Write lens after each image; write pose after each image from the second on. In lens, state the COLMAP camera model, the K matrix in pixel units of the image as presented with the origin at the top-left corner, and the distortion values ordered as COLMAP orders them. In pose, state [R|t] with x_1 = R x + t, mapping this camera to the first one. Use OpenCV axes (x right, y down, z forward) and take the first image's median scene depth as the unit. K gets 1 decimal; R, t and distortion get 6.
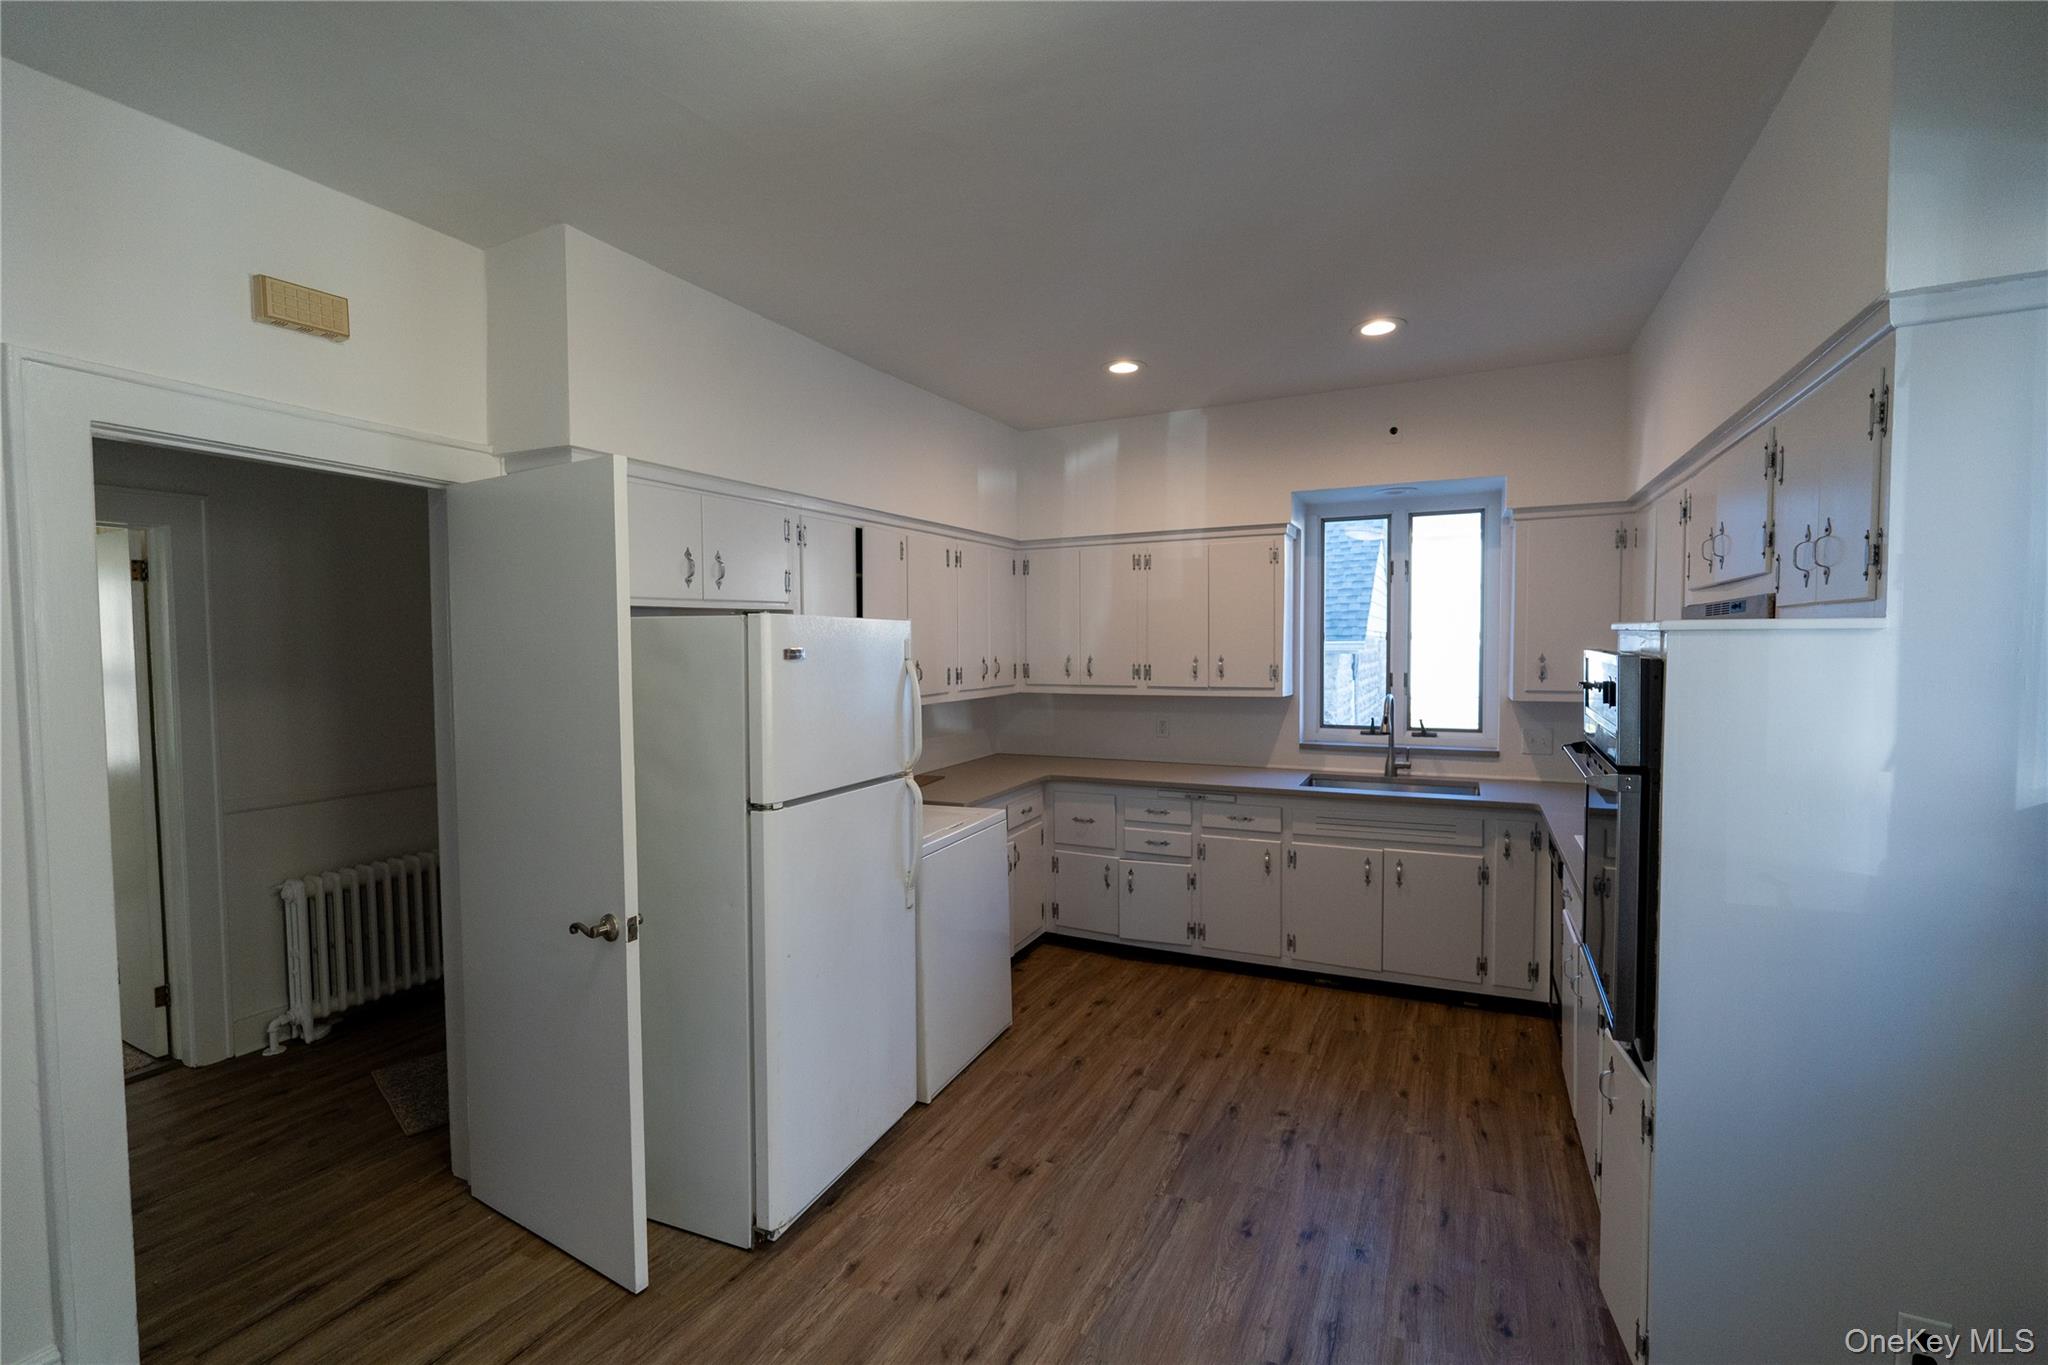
lens RADIAL K [[898.3, 0, 1024.0], [0, 898.3, 682.5], [0, 0, 1]] dist [0.001865, 0.000145]
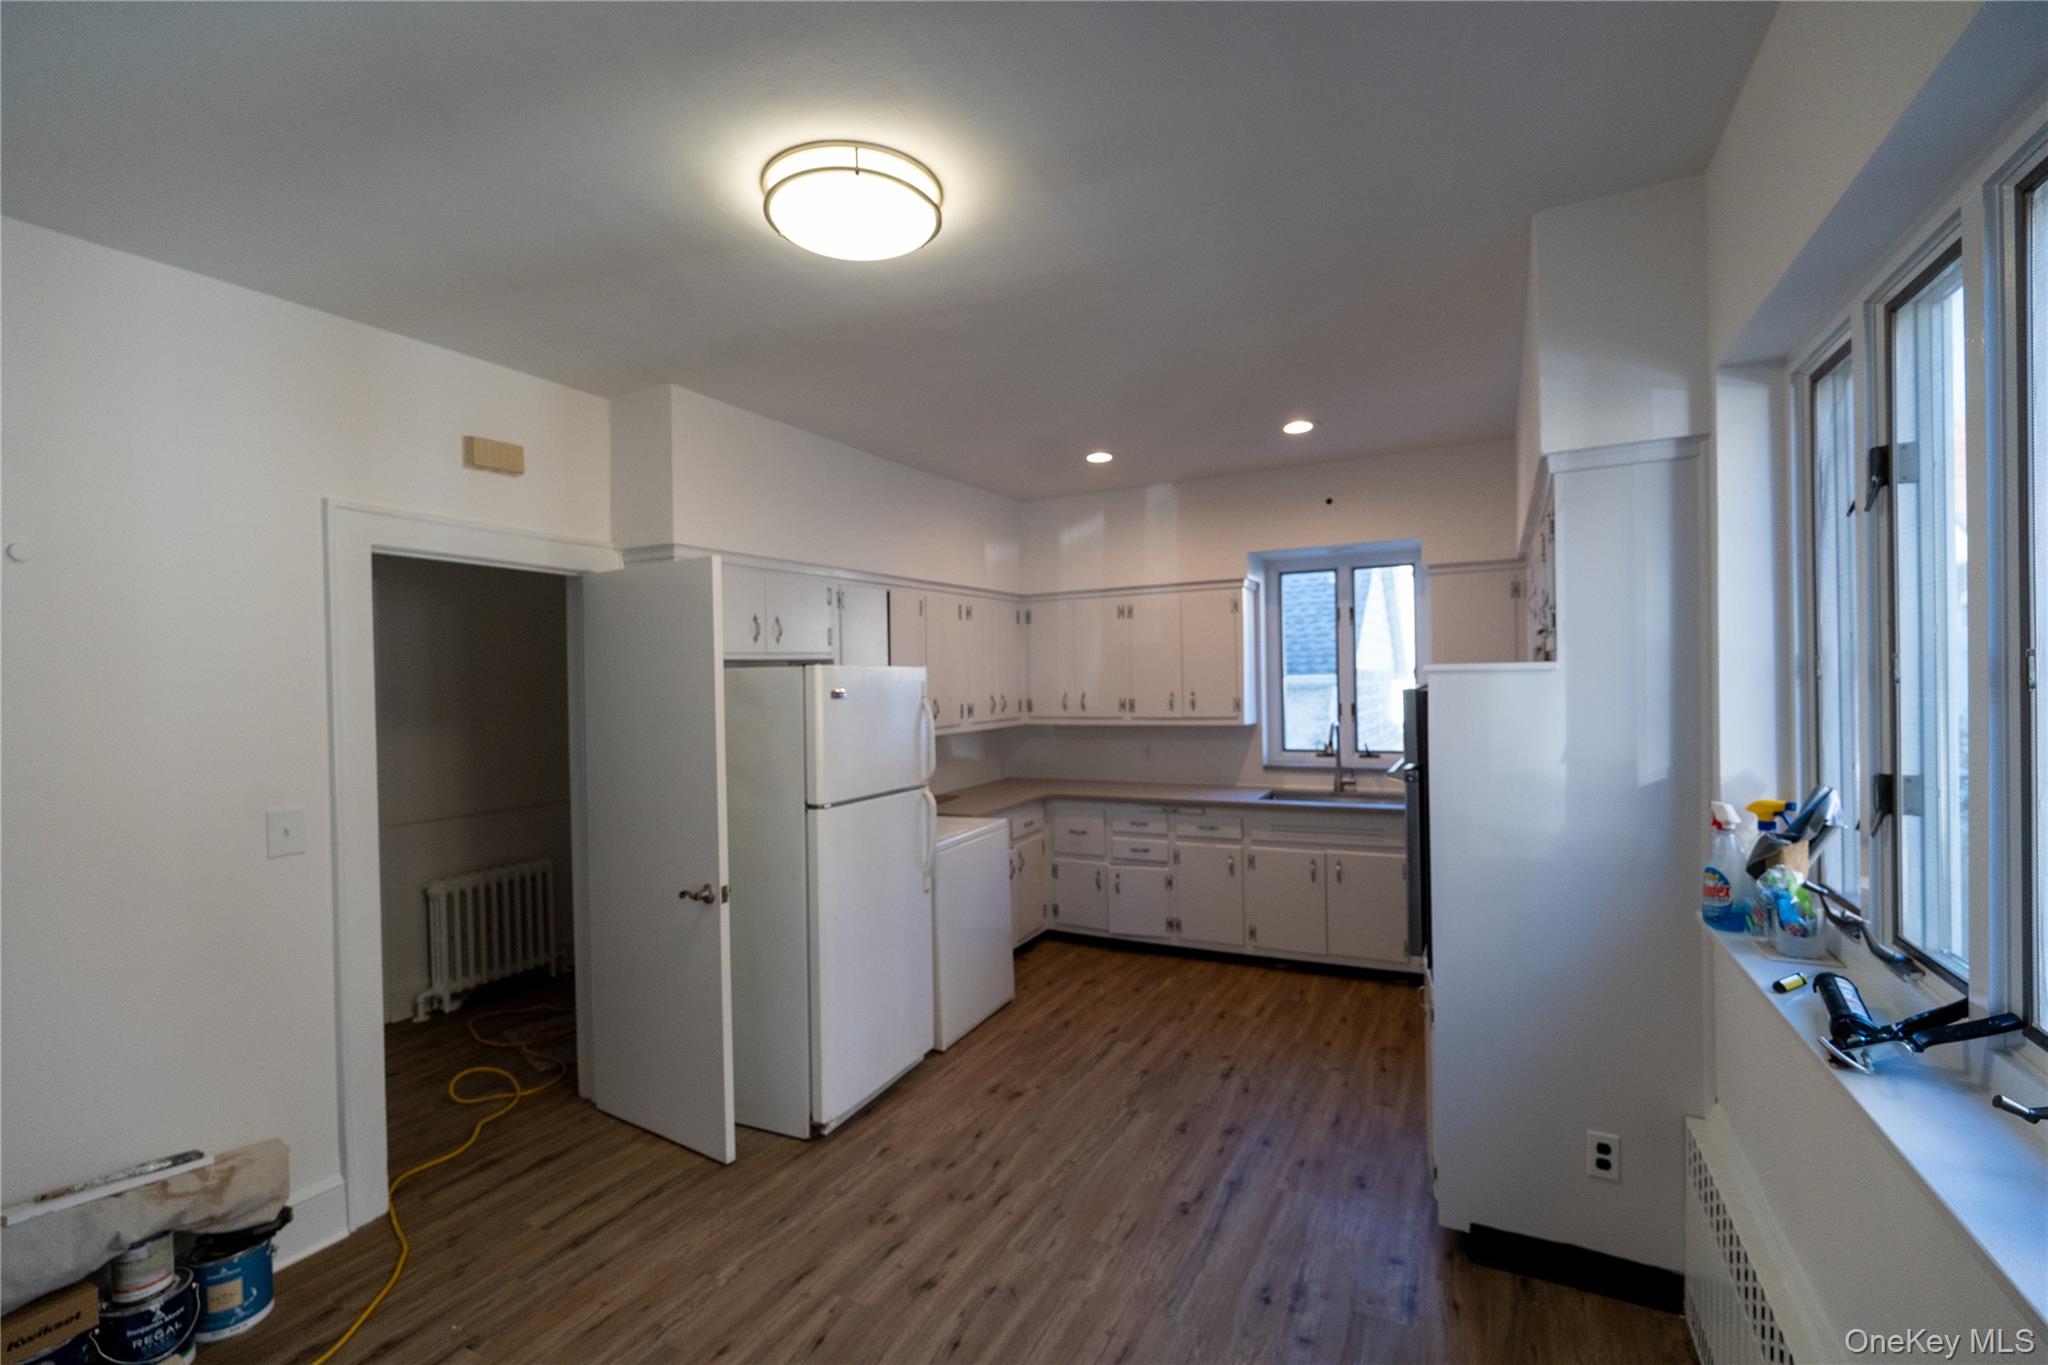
lens RADIAL K [[892.6, 0, 1024.0], [0, 892.6, 682.5], [0, 0, 1]] dist [-0.001411, 0.000072]
pose [[0.999449, -0.013586, -0.030268, 0.049123], [0.012350, 0.999096, -0.040682, 0.006330], [0.030793, 0.040286, 0.998714, -0.254532]]
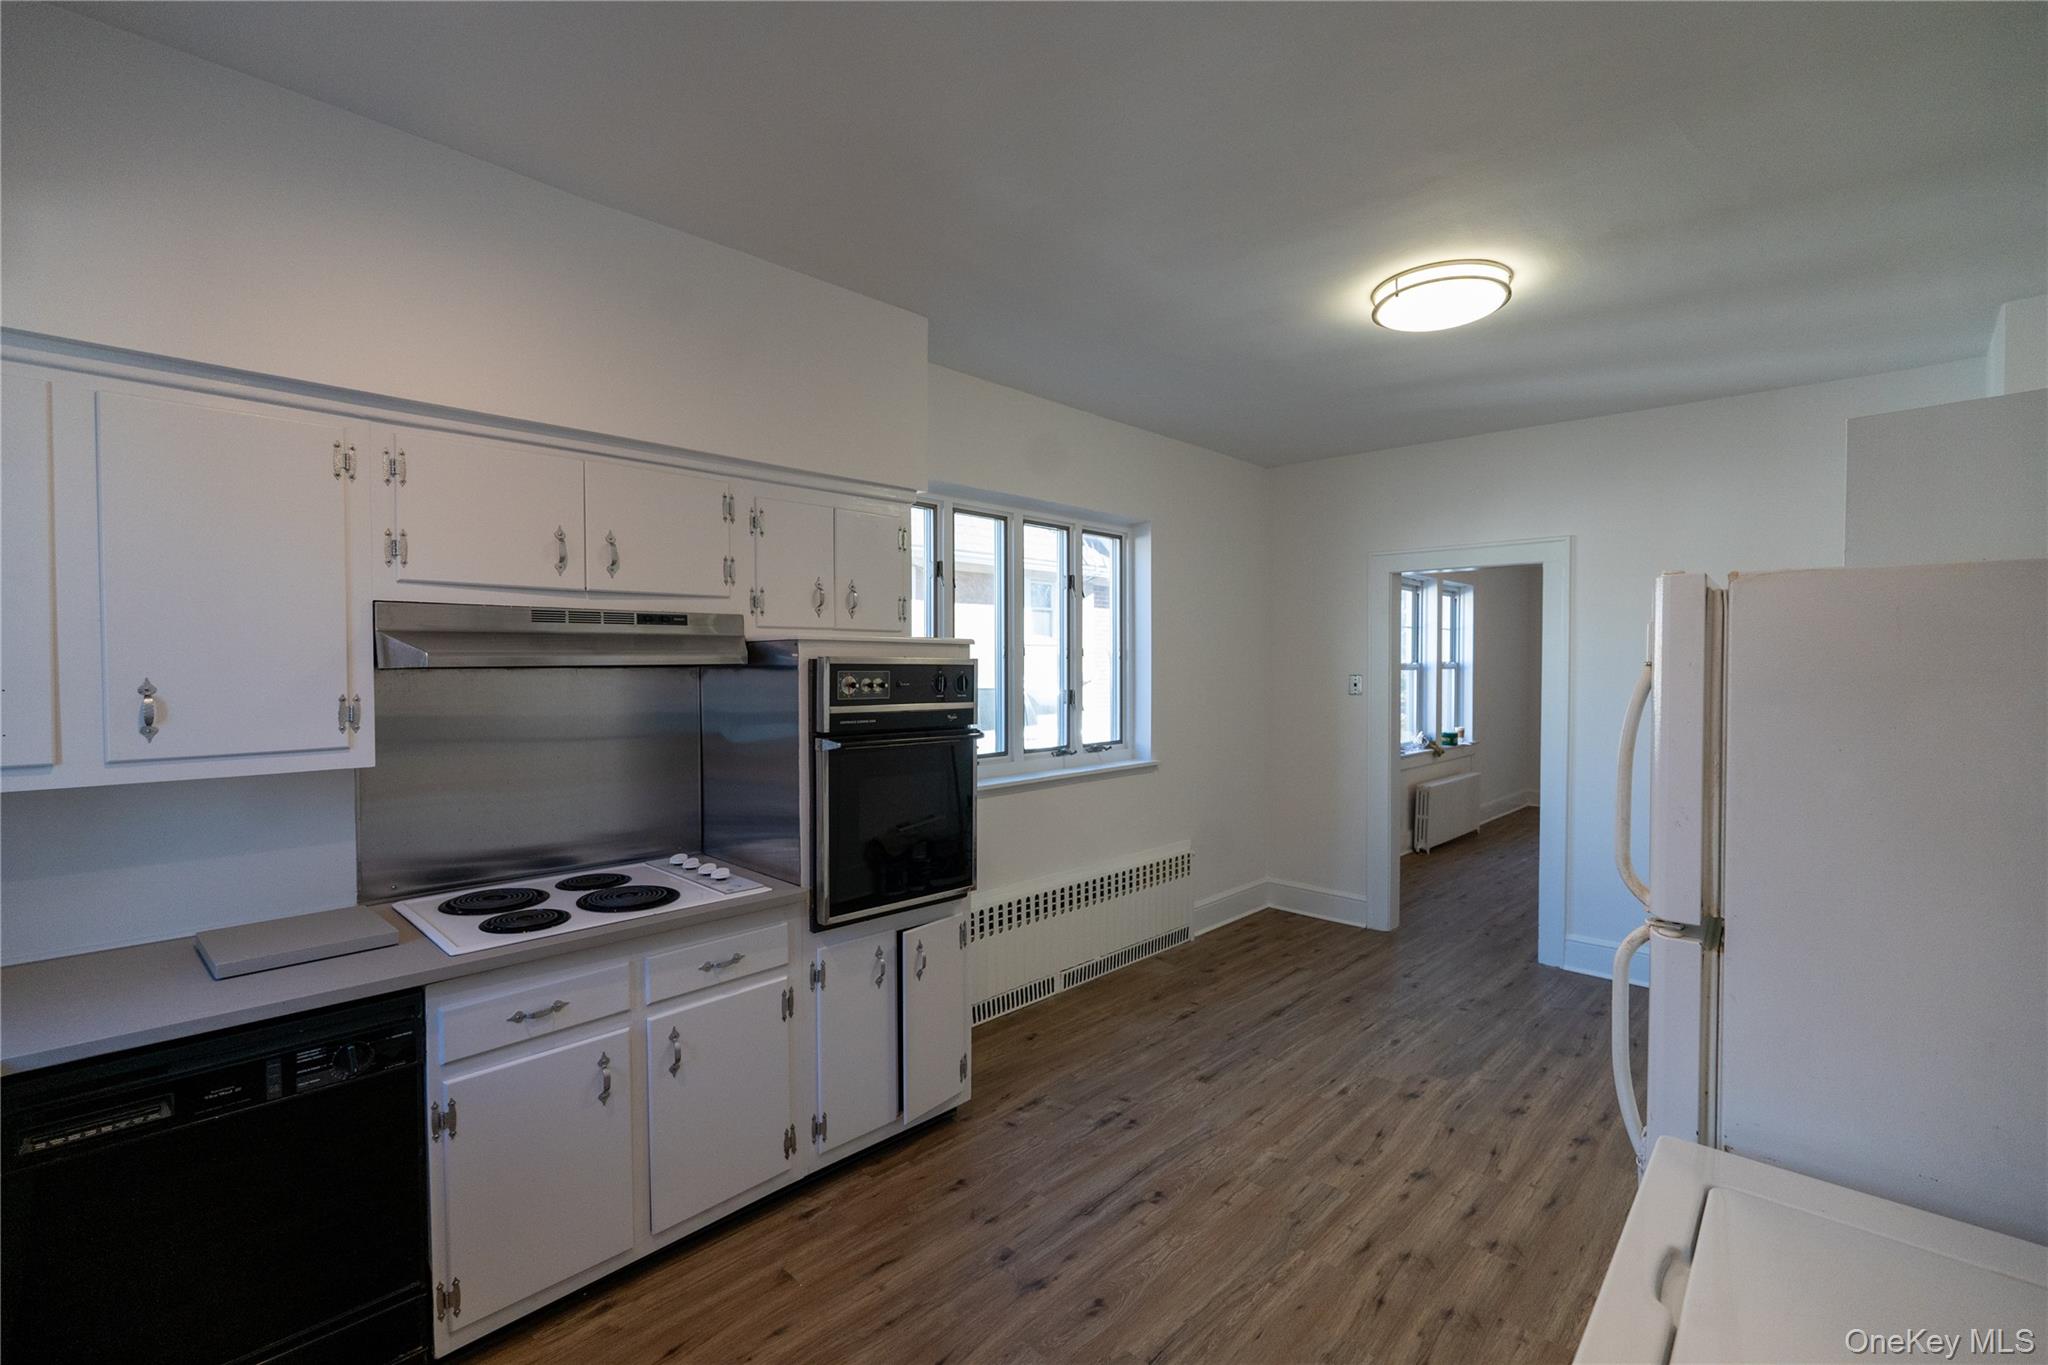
lens RADIAL K [[892.6, 0, 1024.0], [0, 892.6, 682.5], [0, 0, 1]] dist [-0.001411, 0.000072]
pose [[-0.950309, 0.003533, 0.311287, 0.029973], [0.024321, 0.997722, 0.062923, -0.048870], [-0.310356, 0.067367, -0.948230, 1.385175]]
